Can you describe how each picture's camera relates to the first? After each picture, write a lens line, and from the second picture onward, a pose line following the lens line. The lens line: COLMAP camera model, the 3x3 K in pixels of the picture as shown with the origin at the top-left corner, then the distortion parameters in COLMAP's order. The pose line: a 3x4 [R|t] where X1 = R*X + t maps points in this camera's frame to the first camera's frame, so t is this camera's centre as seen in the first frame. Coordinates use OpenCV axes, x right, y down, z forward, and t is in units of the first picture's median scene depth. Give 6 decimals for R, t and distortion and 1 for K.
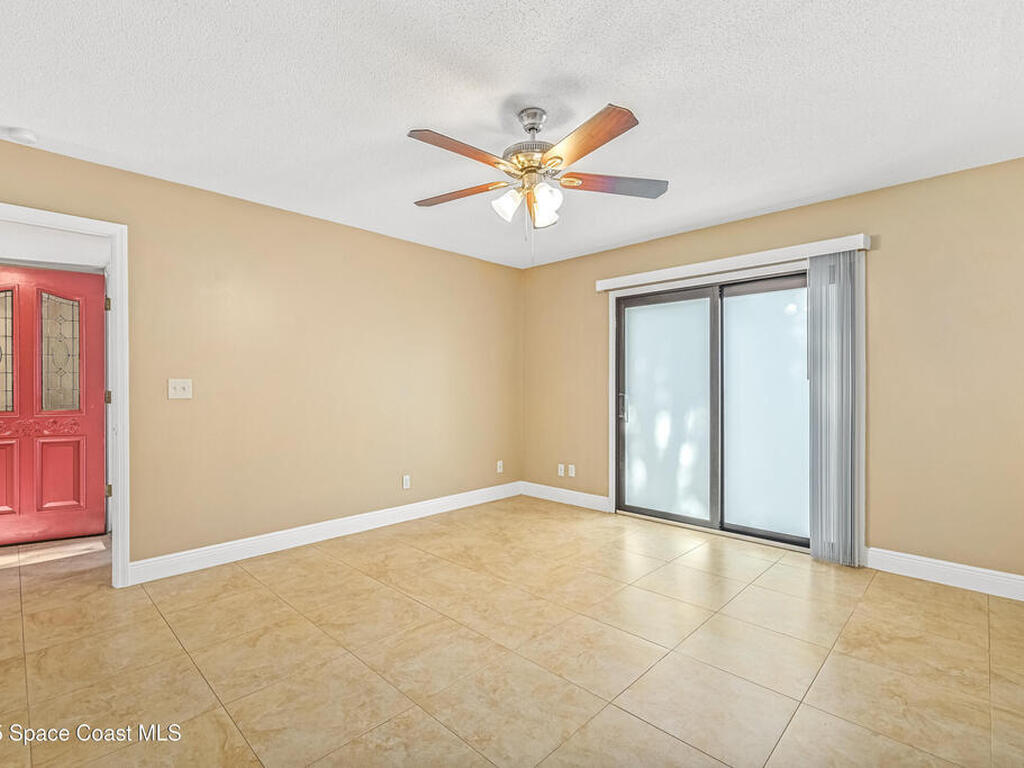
lens RADIAL K [[486.1, 0, 508.1], [0, 486.1, 384.8], [0, 0, 1]] dist [-0.001710, -0.000176]
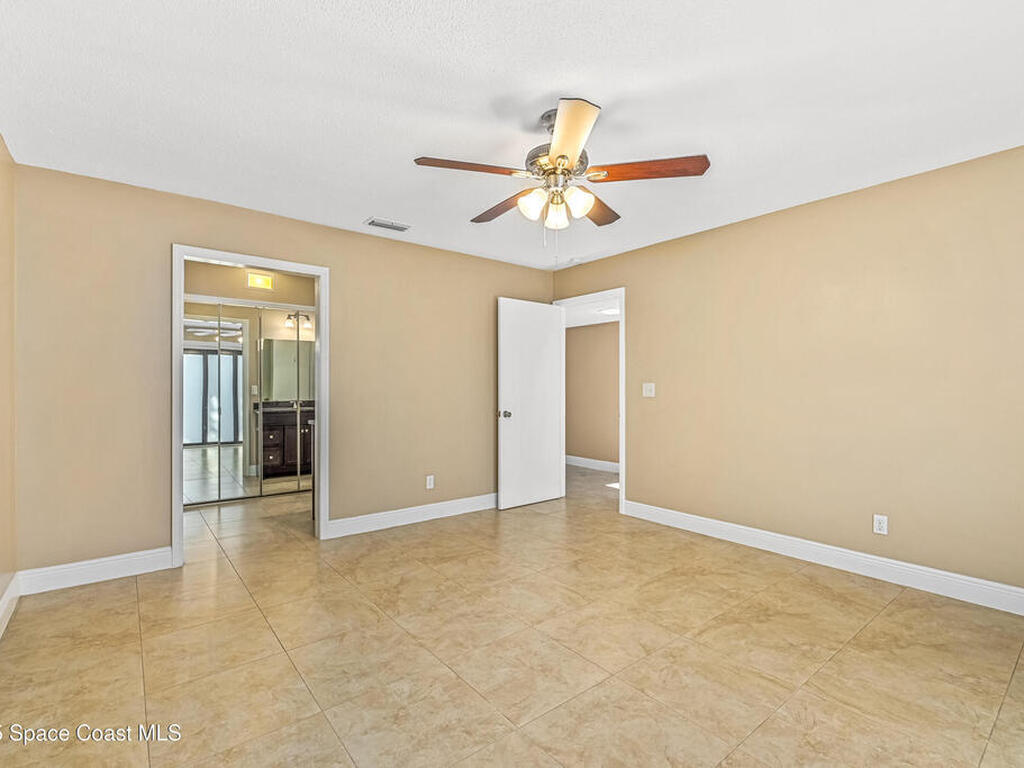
lens RADIAL K [[488.9, 0, 503.9], [0, 488.9, 384.5], [0, 0, 1]] dist [-0.003971, 0.000455]
pose [[-0.132879, -0.005674, -0.991116, 0.716122], [-0.001373, 0.999984, -0.005541, 0.000451], [0.991131, 0.000625, -0.132884, 0.690744]]
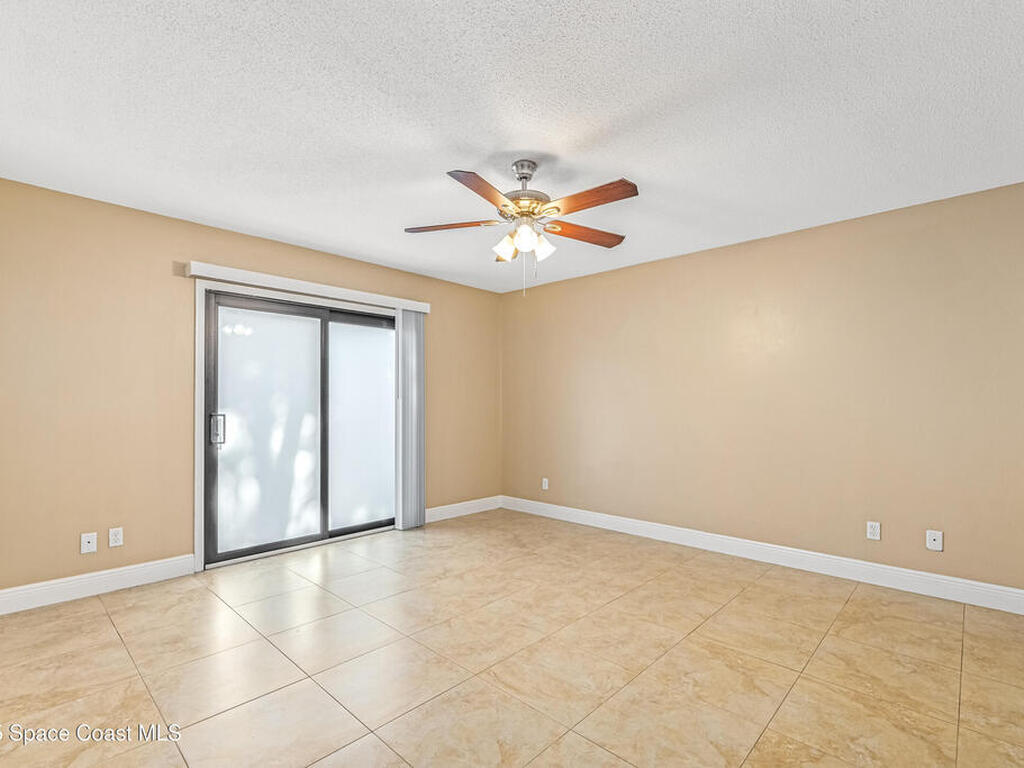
lens RADIAL K [[486.1, 0, 503.5], [0, 486.1, 398.4], [0, 0, 1]] dist [-0.001710, -0.000176]
pose [[-0.001878, 0.009974, 0.999948, -0.727953], [-0.002810, 0.999946, -0.009979, -0.000002], [-0.999994, -0.002829, -0.001850, 0.706658]]
